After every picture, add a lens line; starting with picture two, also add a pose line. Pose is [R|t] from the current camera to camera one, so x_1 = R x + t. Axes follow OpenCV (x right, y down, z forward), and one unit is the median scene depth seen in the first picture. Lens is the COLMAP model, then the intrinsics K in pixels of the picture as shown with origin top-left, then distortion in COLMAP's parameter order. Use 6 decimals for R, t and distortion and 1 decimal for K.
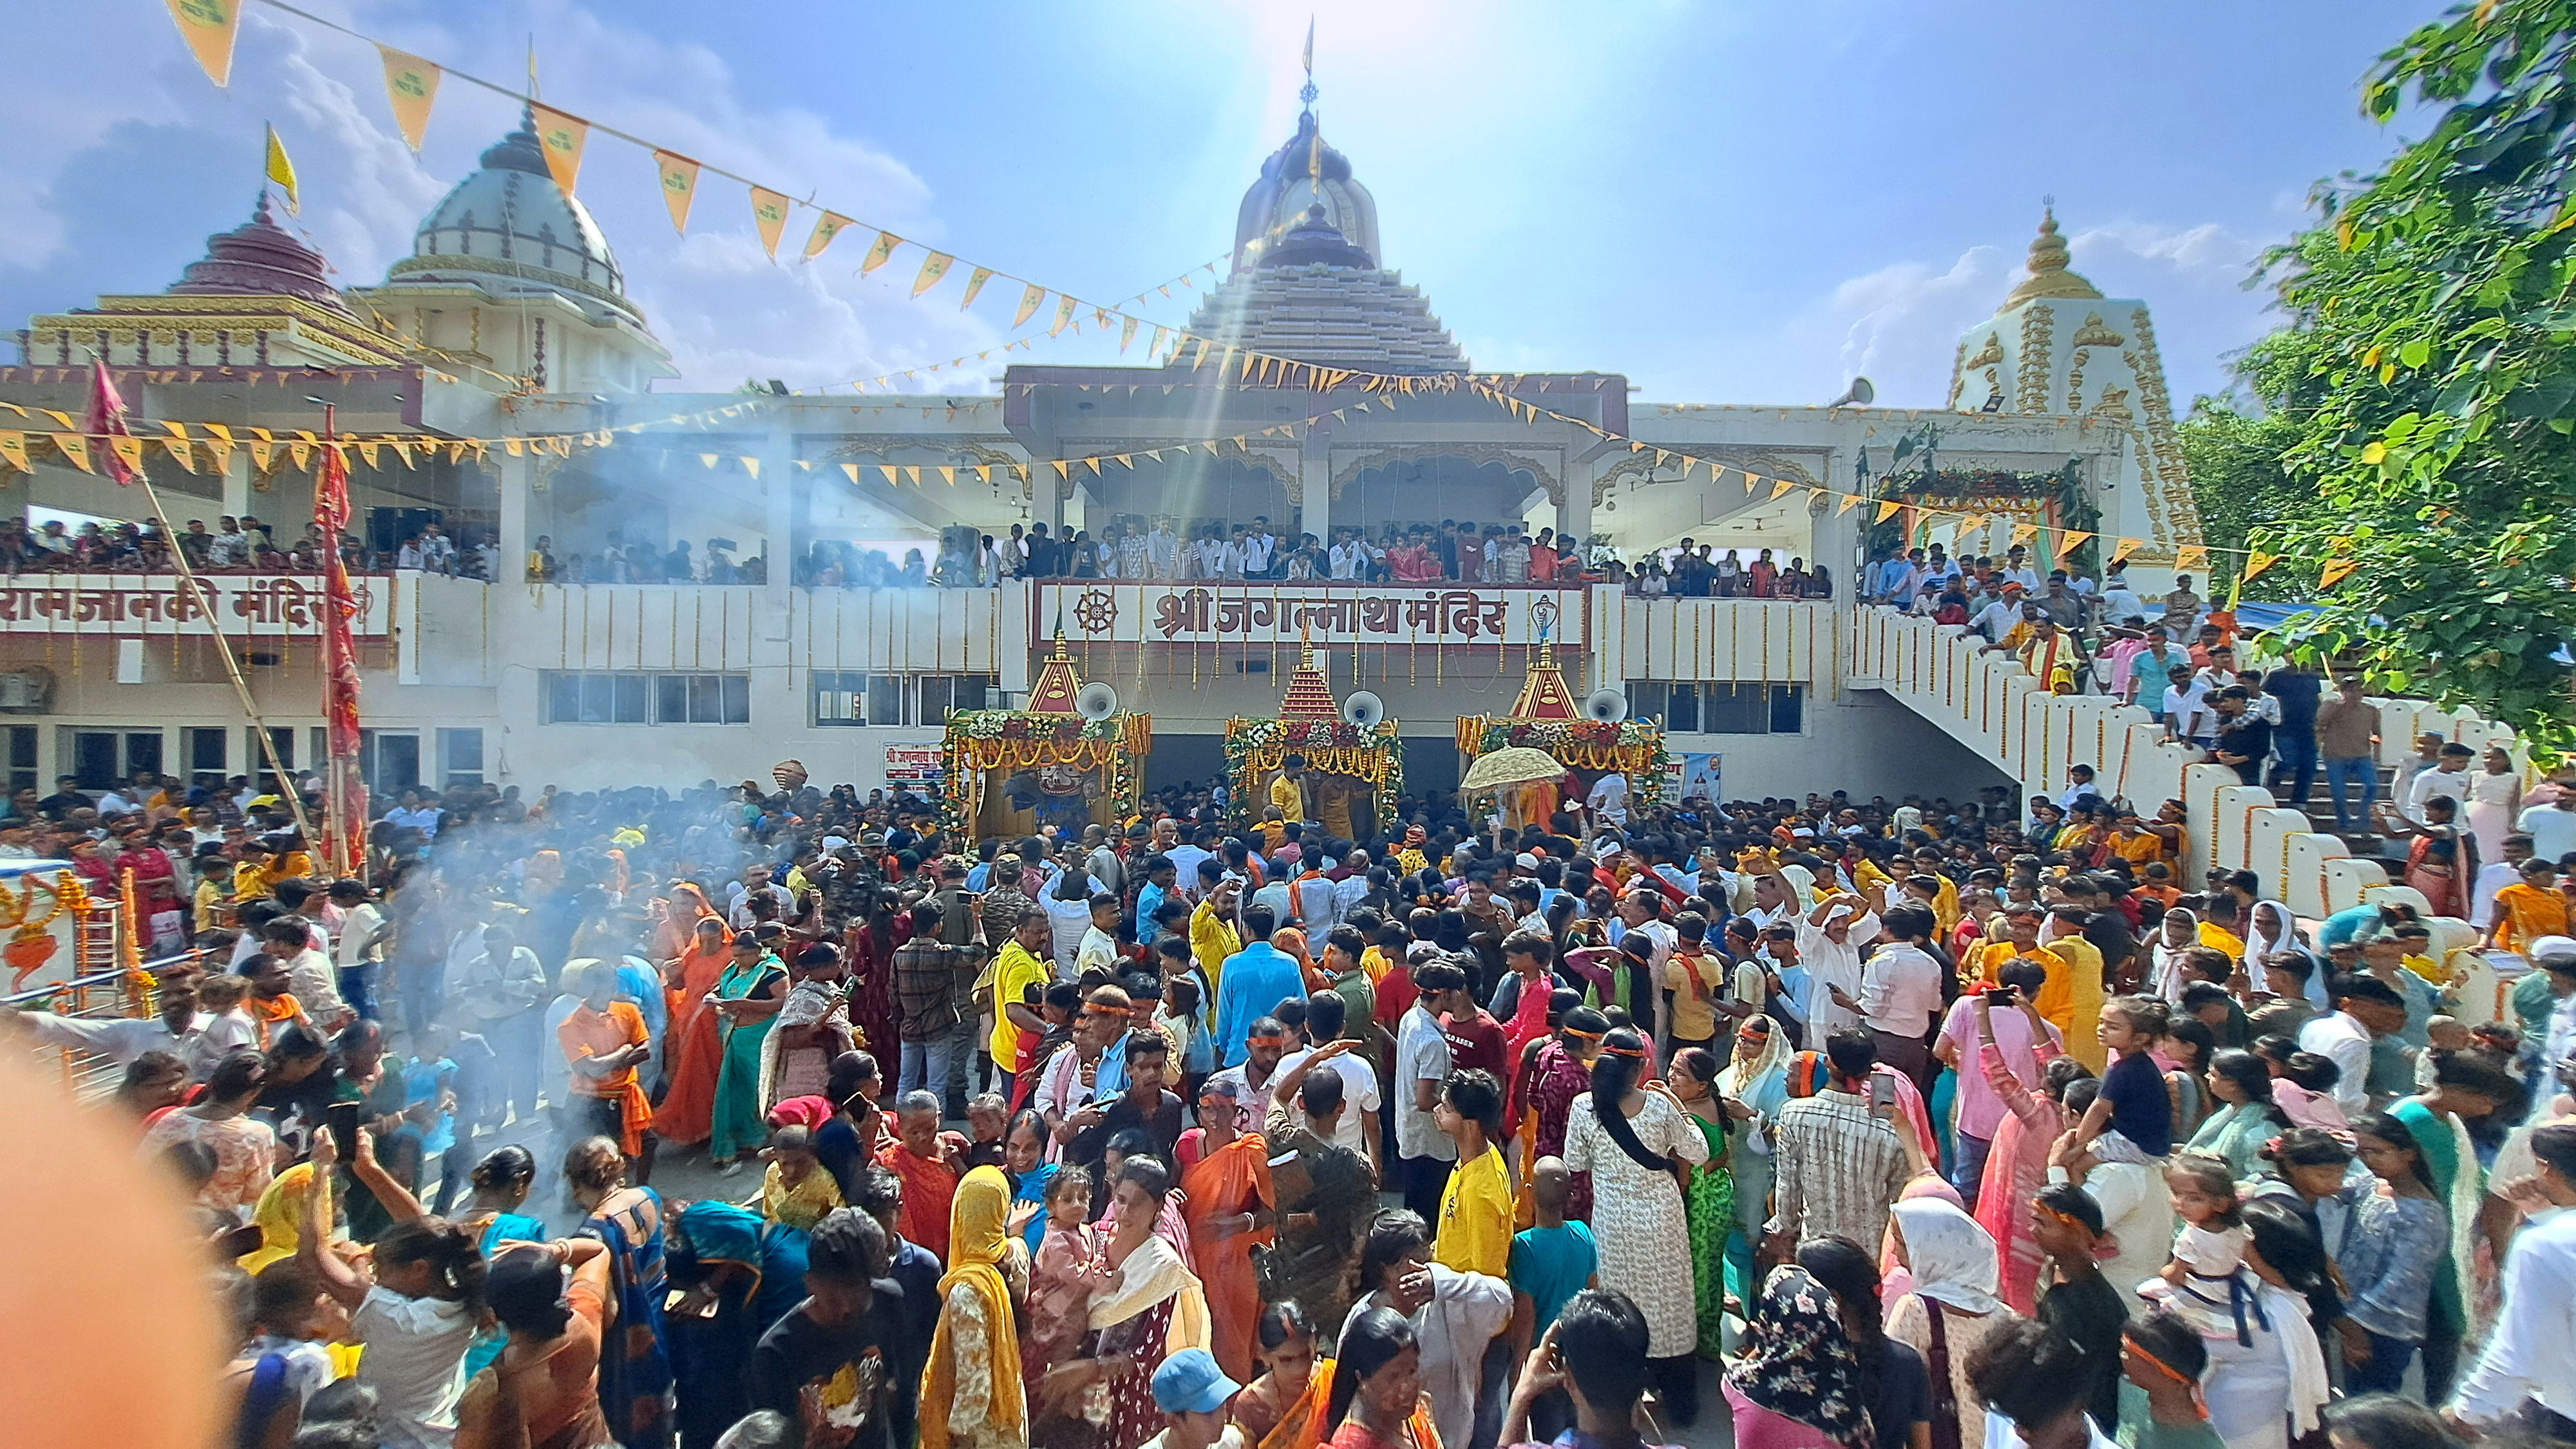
lens RADIAL K [[1037.8, 0, 1283.7], [0, 1037.8, 712.1], [0, 0, 1]] dist [-0.014176, -0.000442]
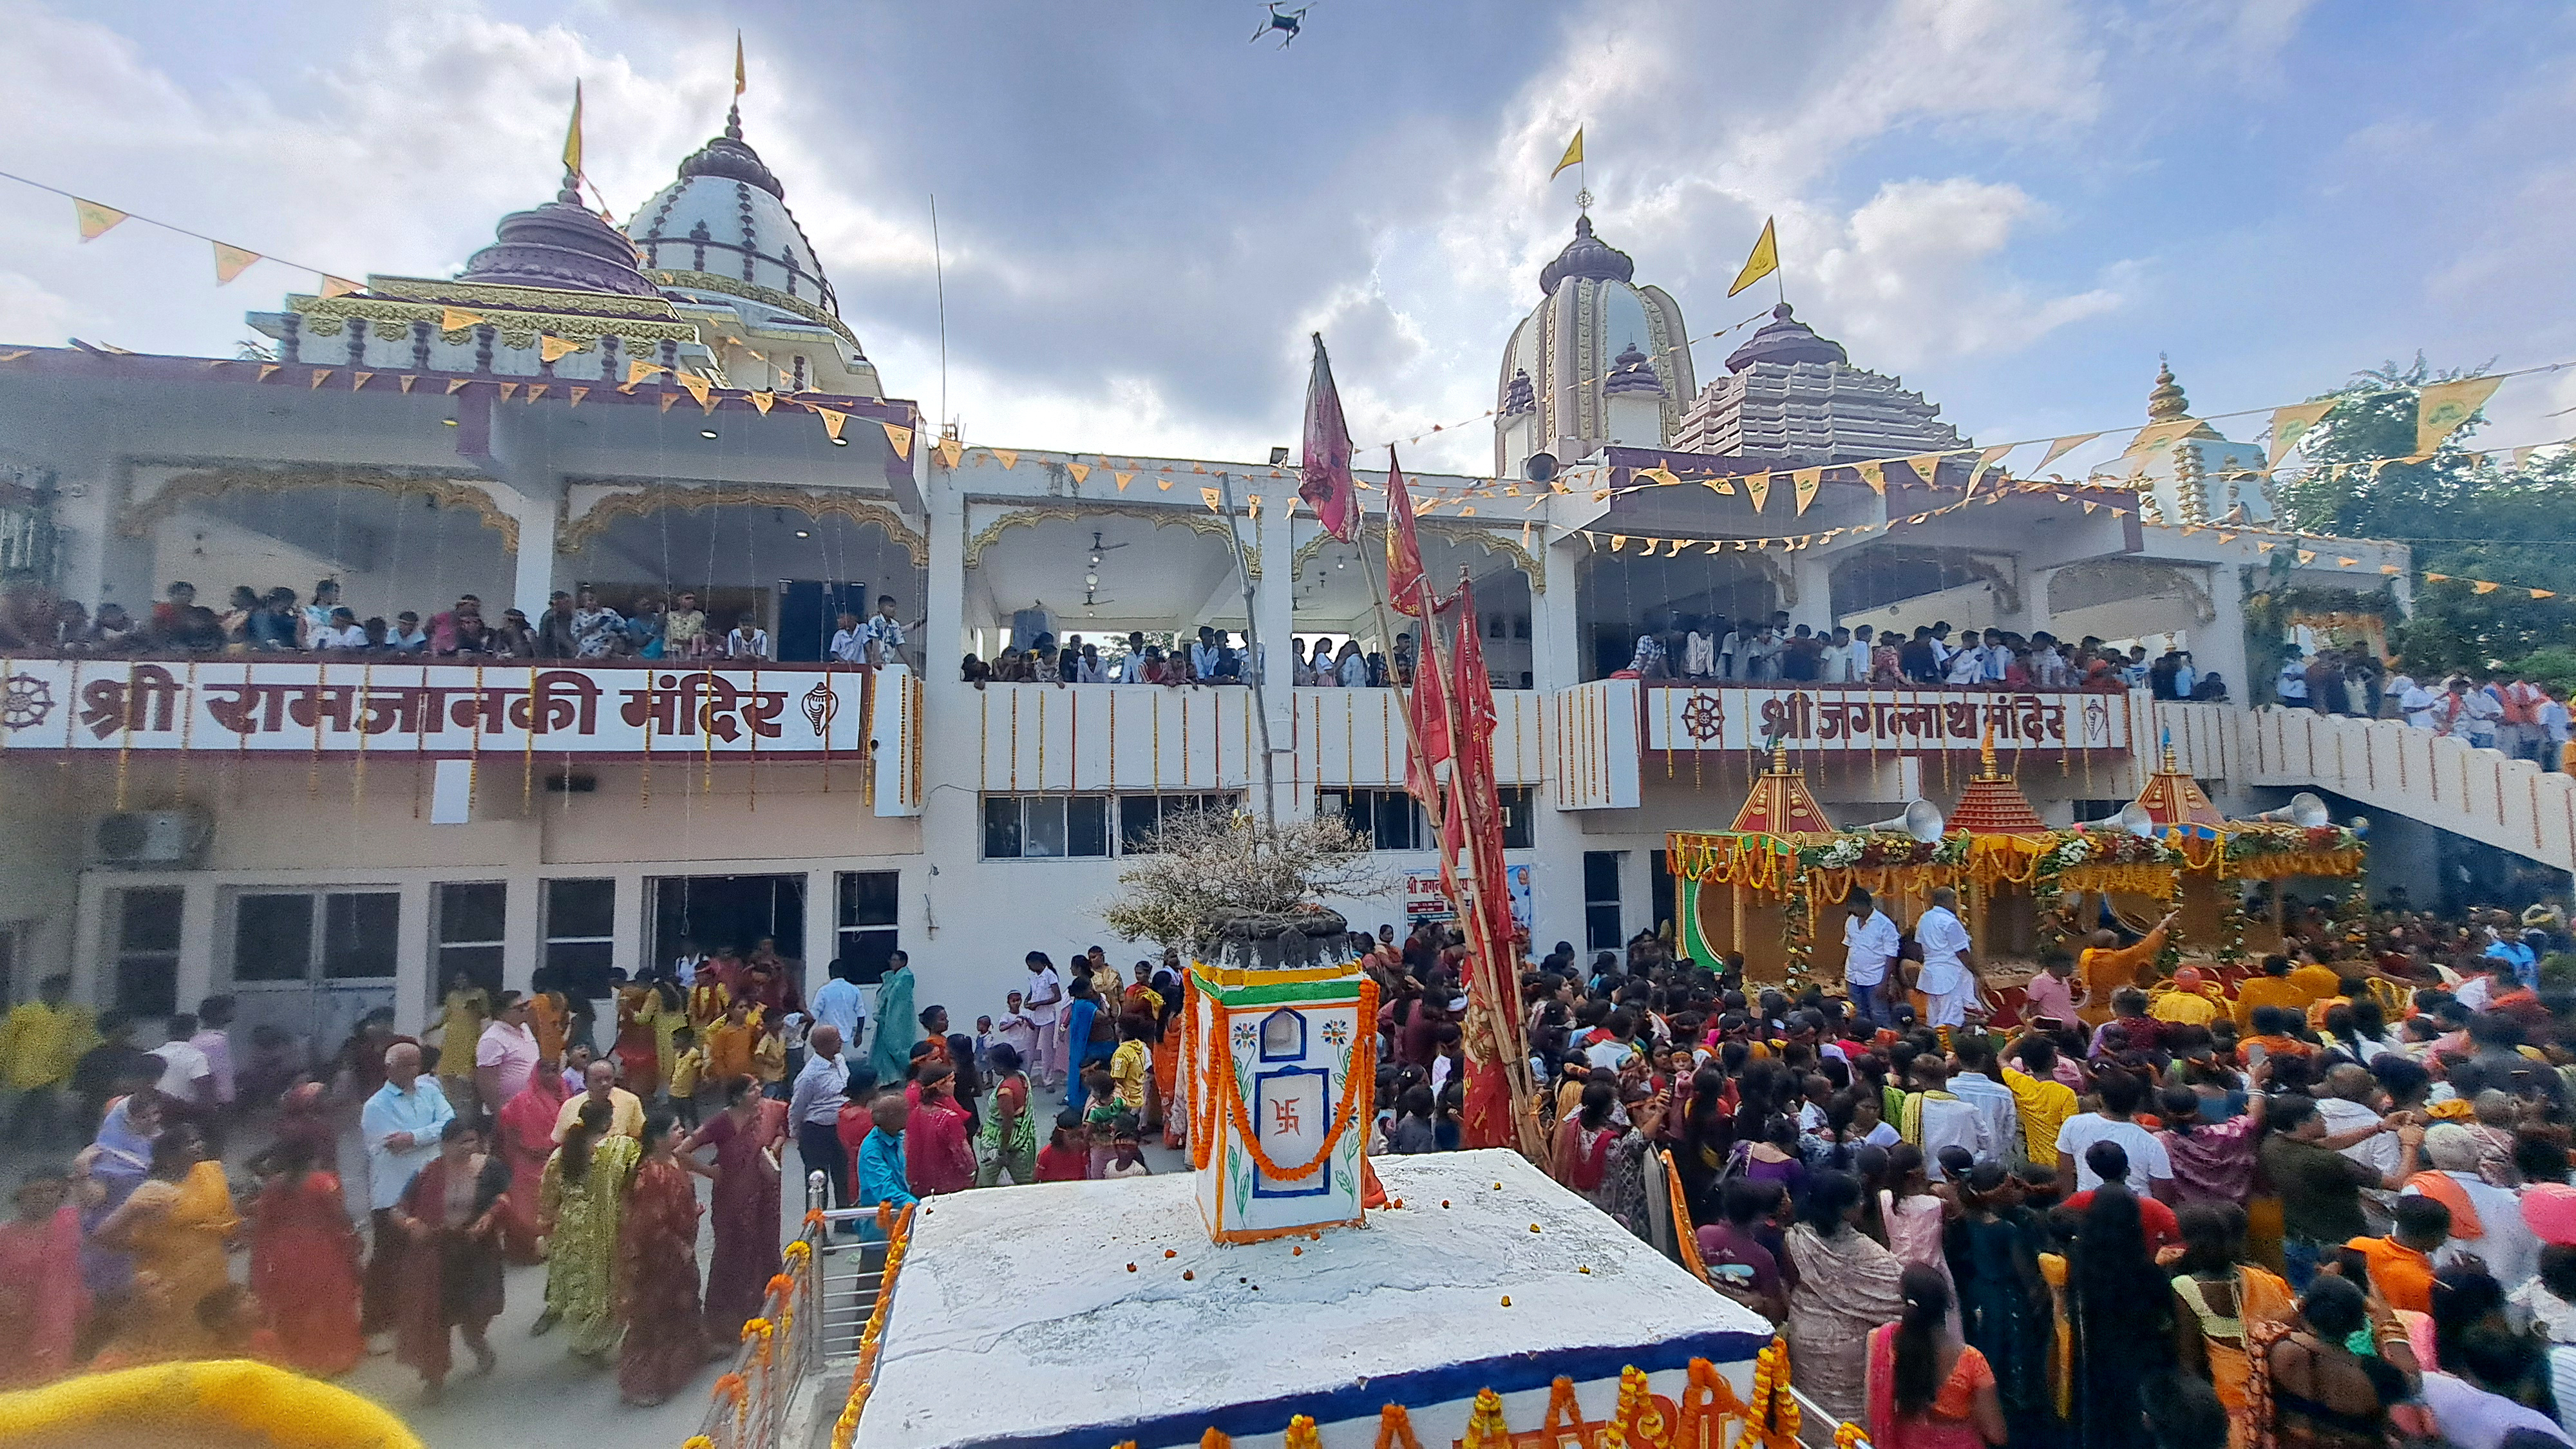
lens RADIAL K [[1037.8, 0, 1289.0], [0, 1037.8, 722.2], [0, 0, 1]] dist [-0.014176, -0.000442]
pose [[0.975755, -0.004192, 0.218826, -0.731874], [0.022212, 0.996551, -0.079955, -0.028388], [-0.217736, 0.082877, 0.972482, 0.199550]]
